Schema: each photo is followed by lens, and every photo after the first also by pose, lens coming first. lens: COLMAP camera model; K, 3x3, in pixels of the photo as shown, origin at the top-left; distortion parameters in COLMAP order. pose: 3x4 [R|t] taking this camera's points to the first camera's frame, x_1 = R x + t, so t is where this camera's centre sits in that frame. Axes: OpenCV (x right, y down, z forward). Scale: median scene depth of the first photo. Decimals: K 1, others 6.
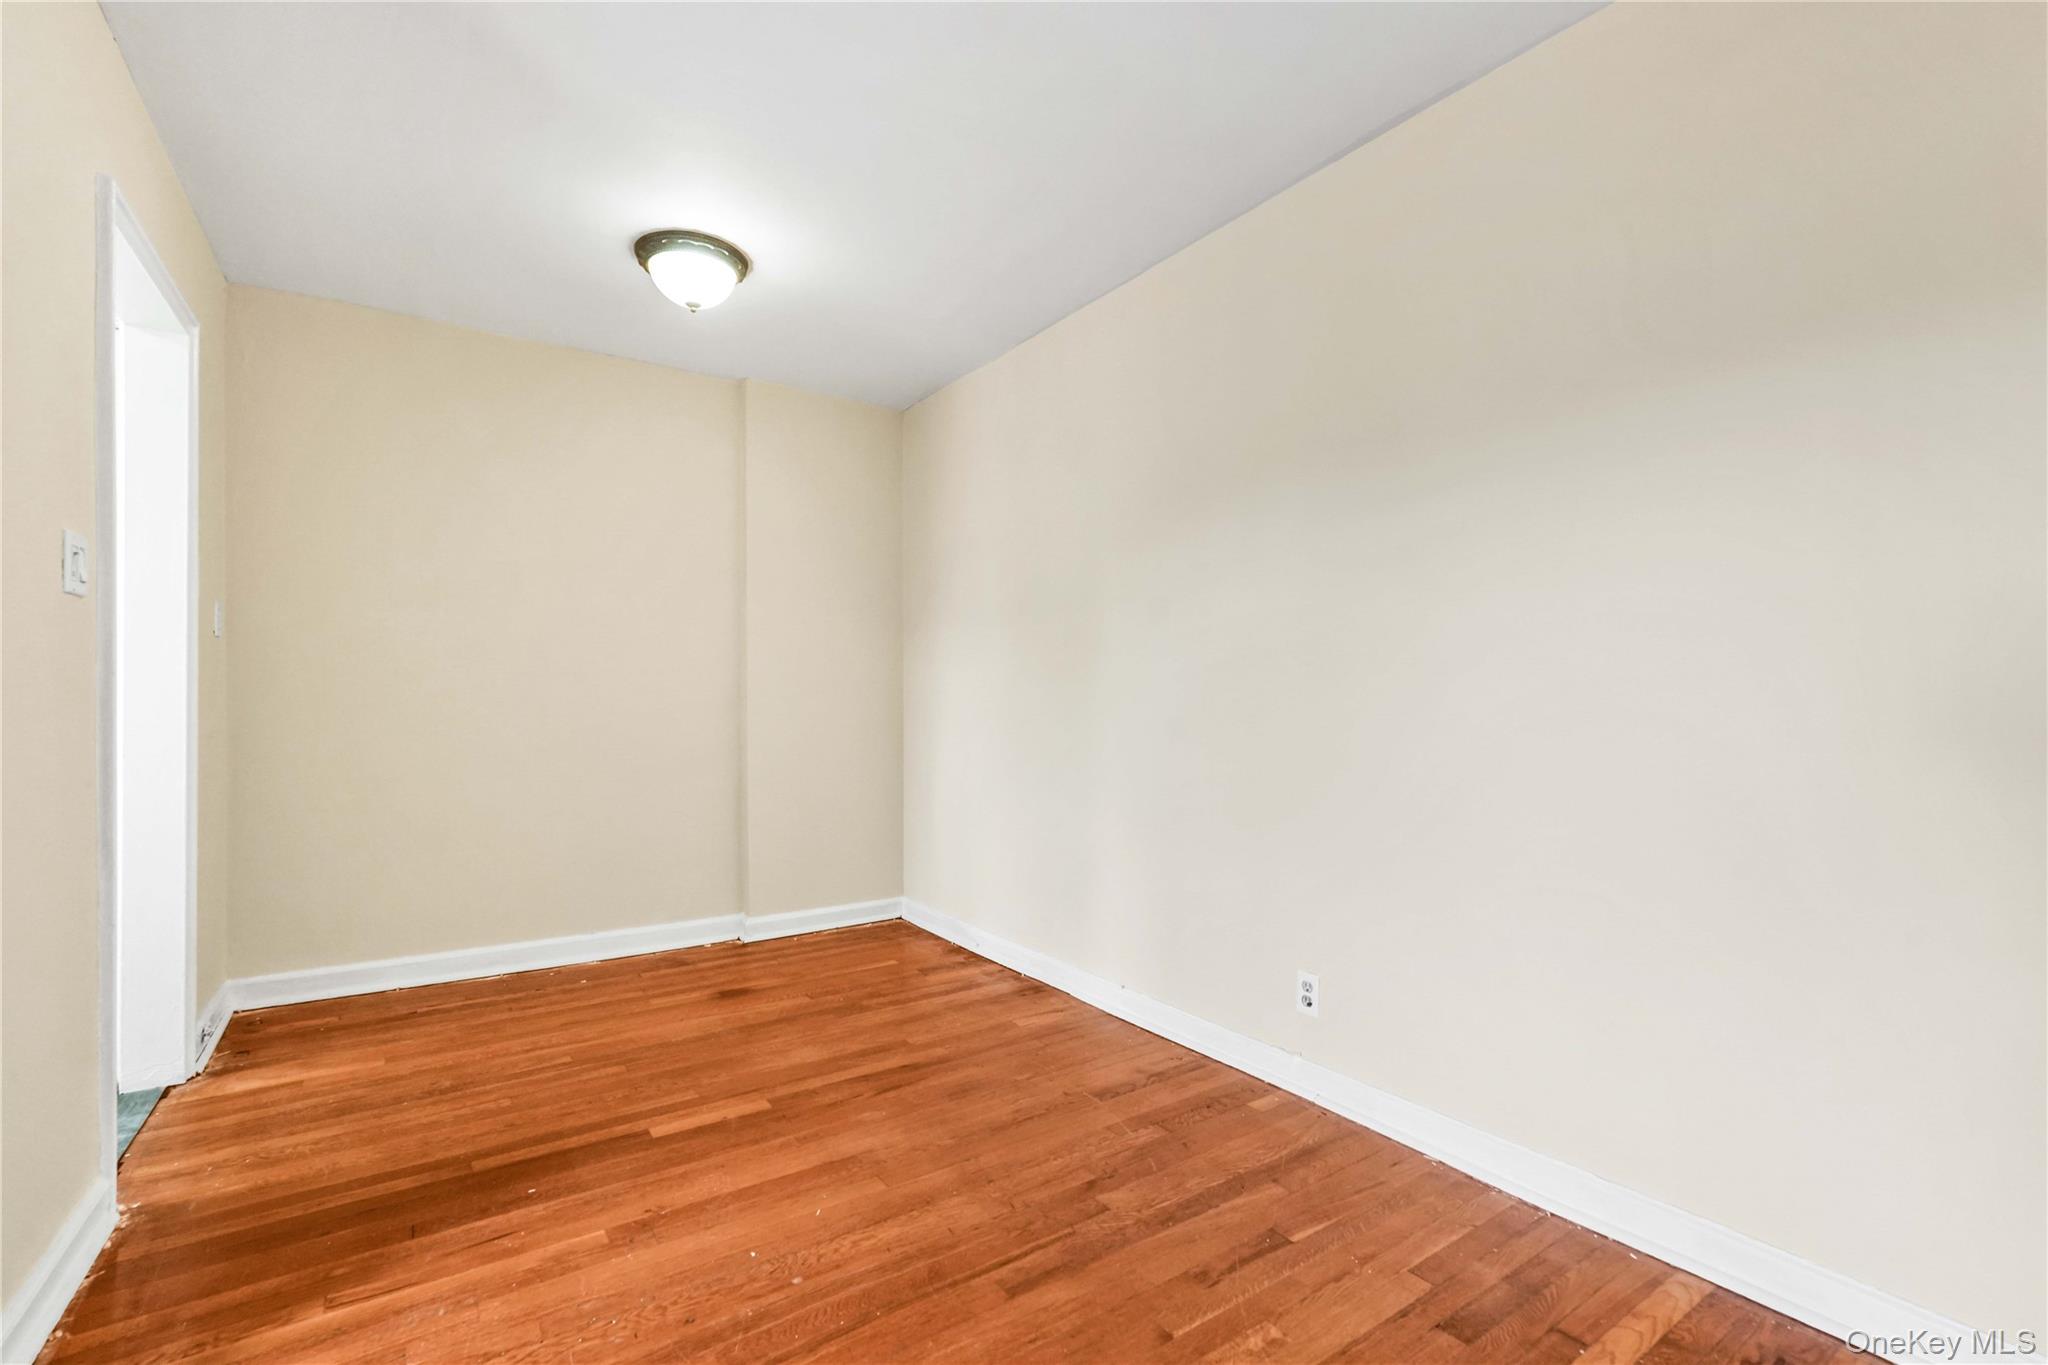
lens RADIAL K [[905.7, 0, 1024.0], [0, 905.7, 682.5], [0, 0, 1]] dist [0.001333, 0.000141]
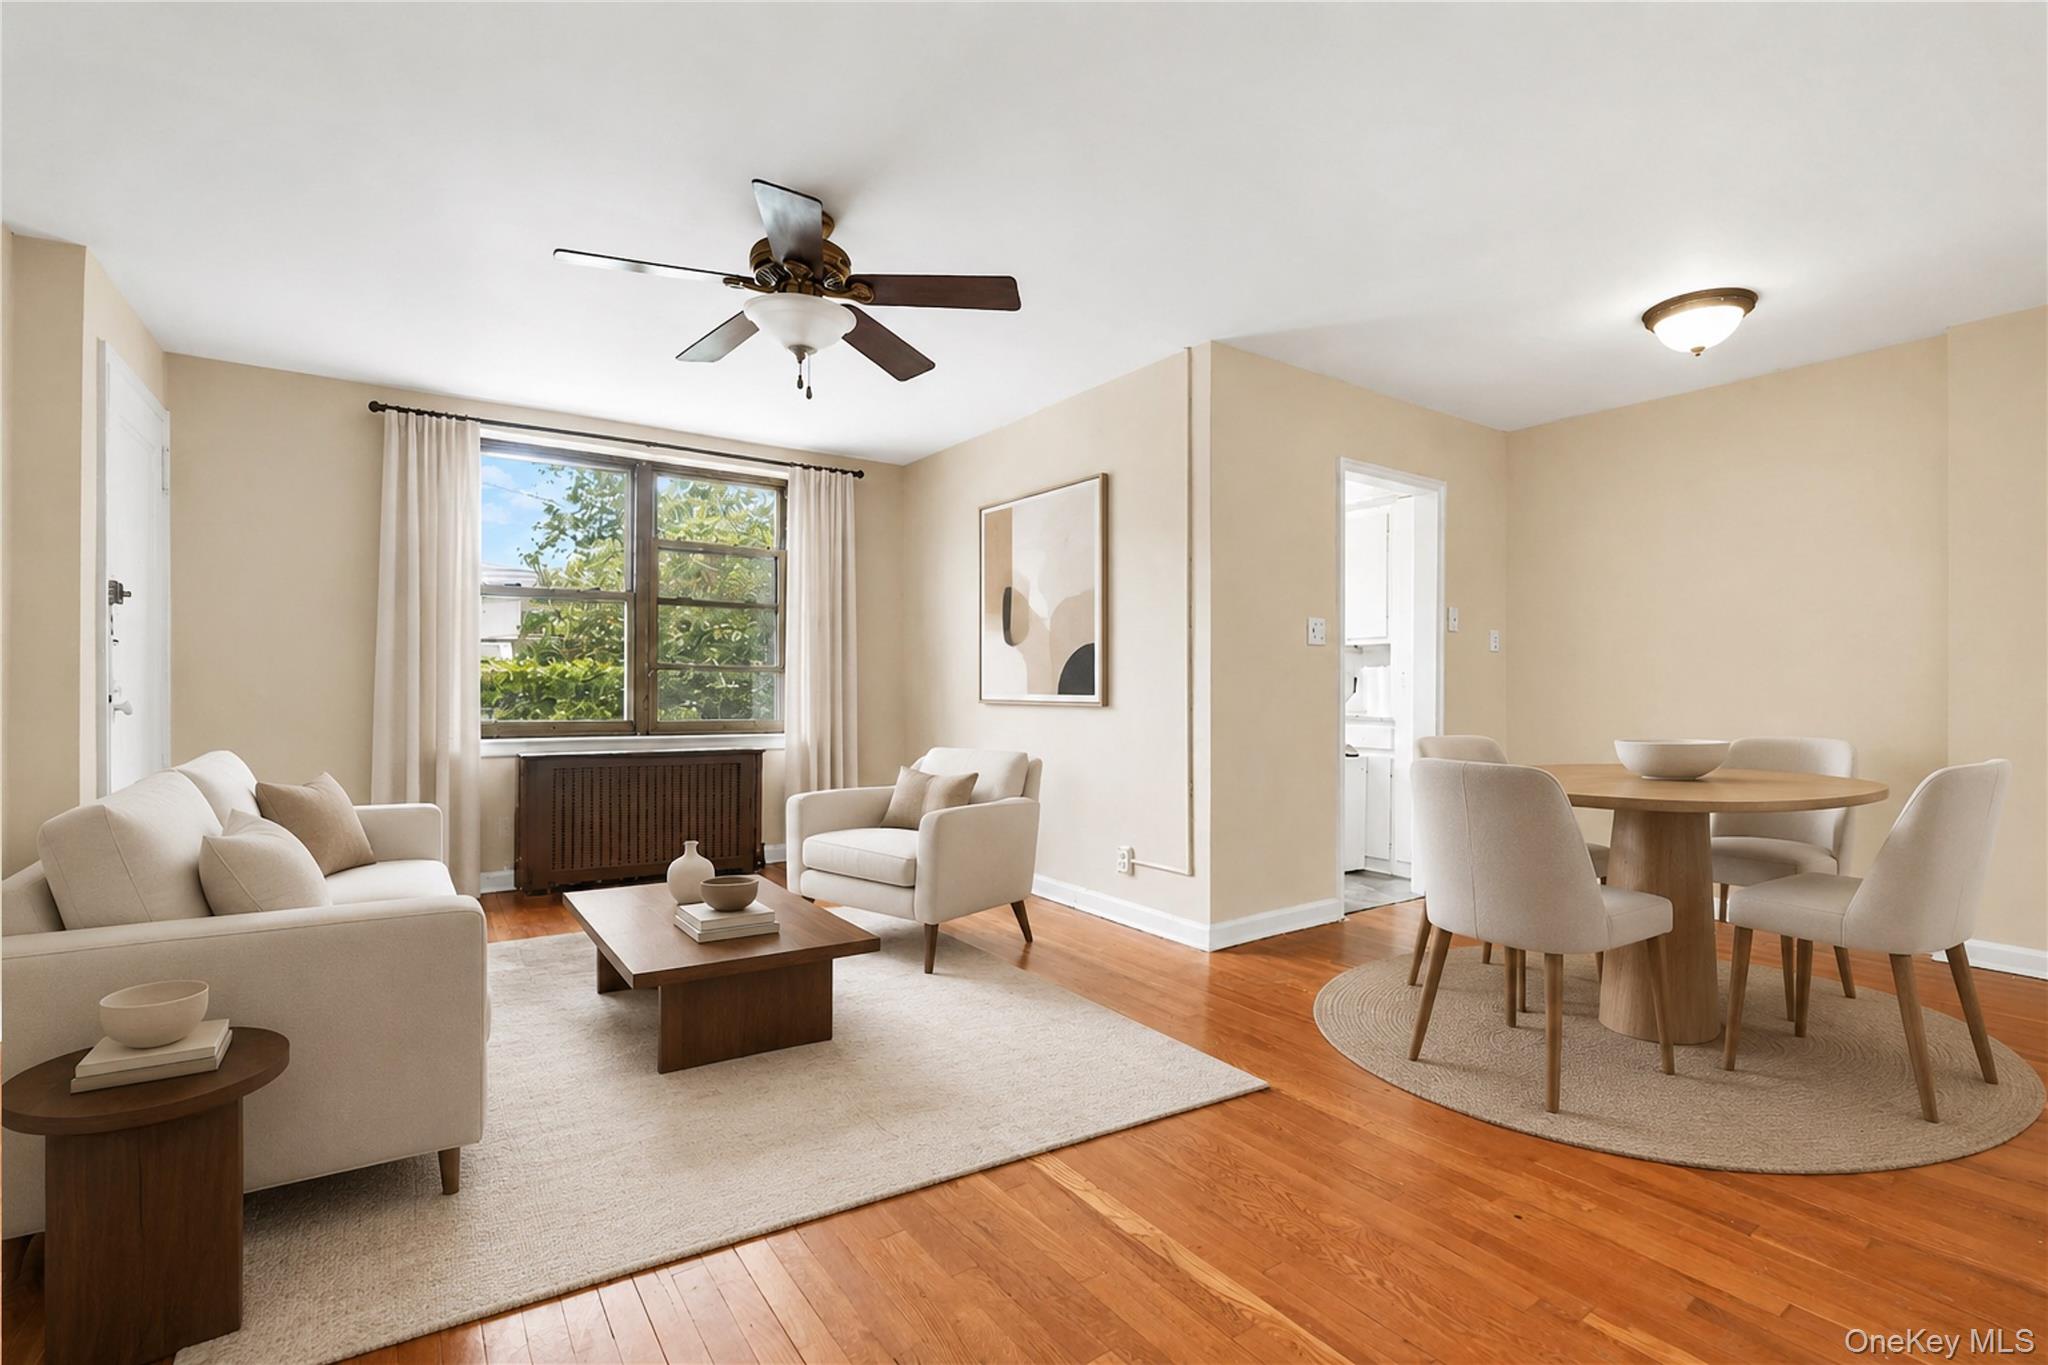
lens RADIAL K [[898.2, 0, 1026.8], [0, 898.2, 707.1], [0, 0, 1]] dist [-0.009467, 0.000213]
pose [[0.015248, 0.016394, -0.999749, 1.145474], [0.012094, 0.999789, 0.016579, 0.012466], [0.999811, -0.012344, 0.015047, 0.183921]]
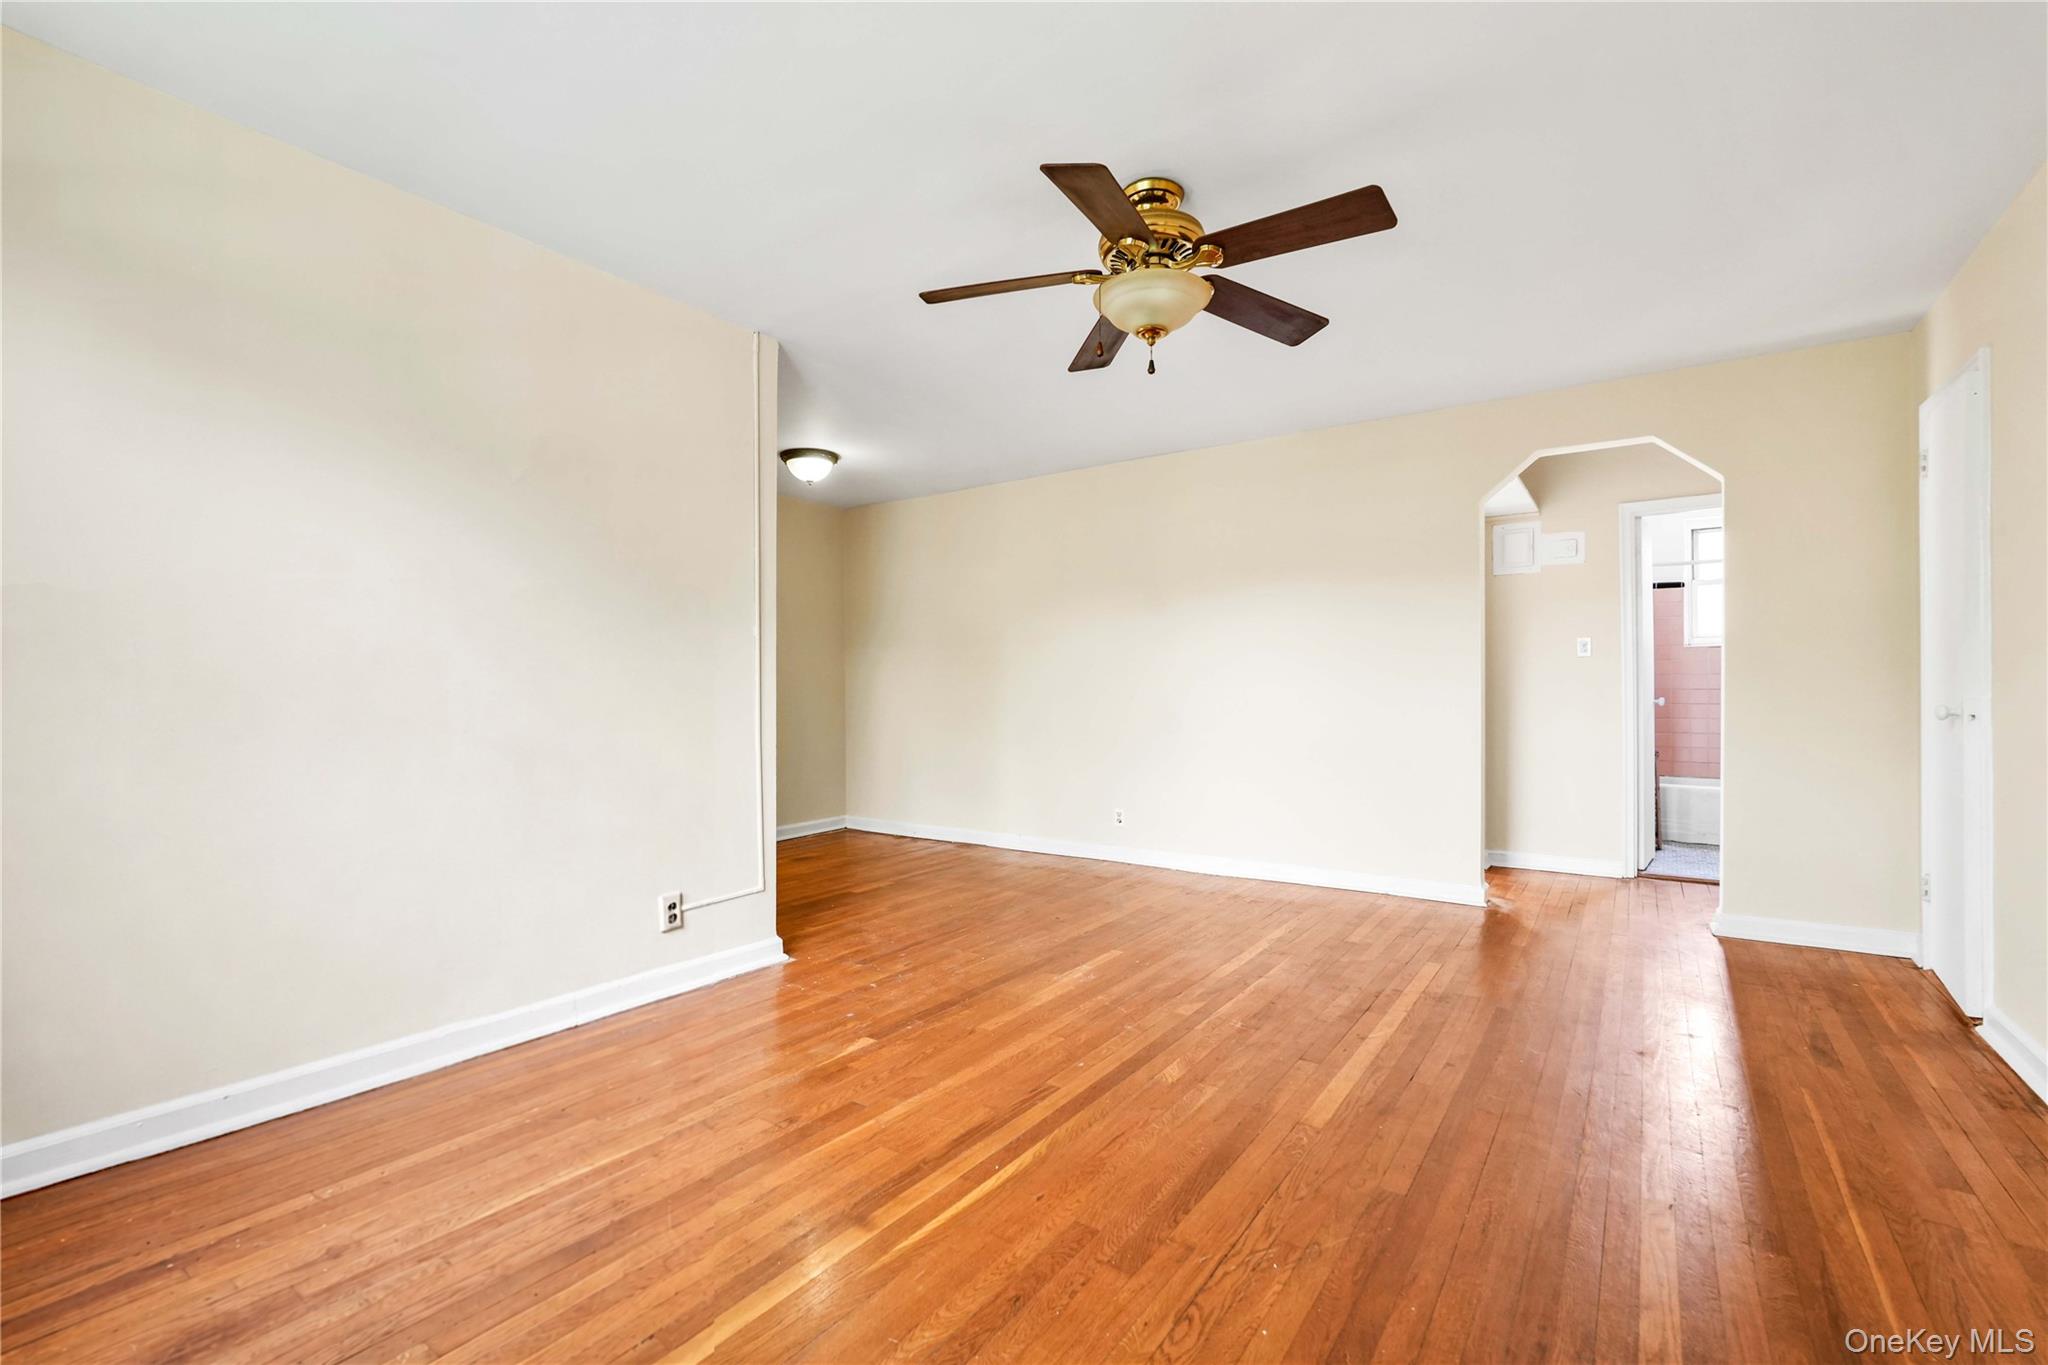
lens RADIAL K [[896.5, 0, 1024.0], [0, 896.5, 682.5], [0, 0, 1]] dist [0.002905, 0.000179]
pose [[0.938497, -0.005277, 0.345246, -0.869453], [0.000649, 0.999908, 0.013519, -0.029393], [-0.345286, -0.012464, 0.938415, -1.288778]]
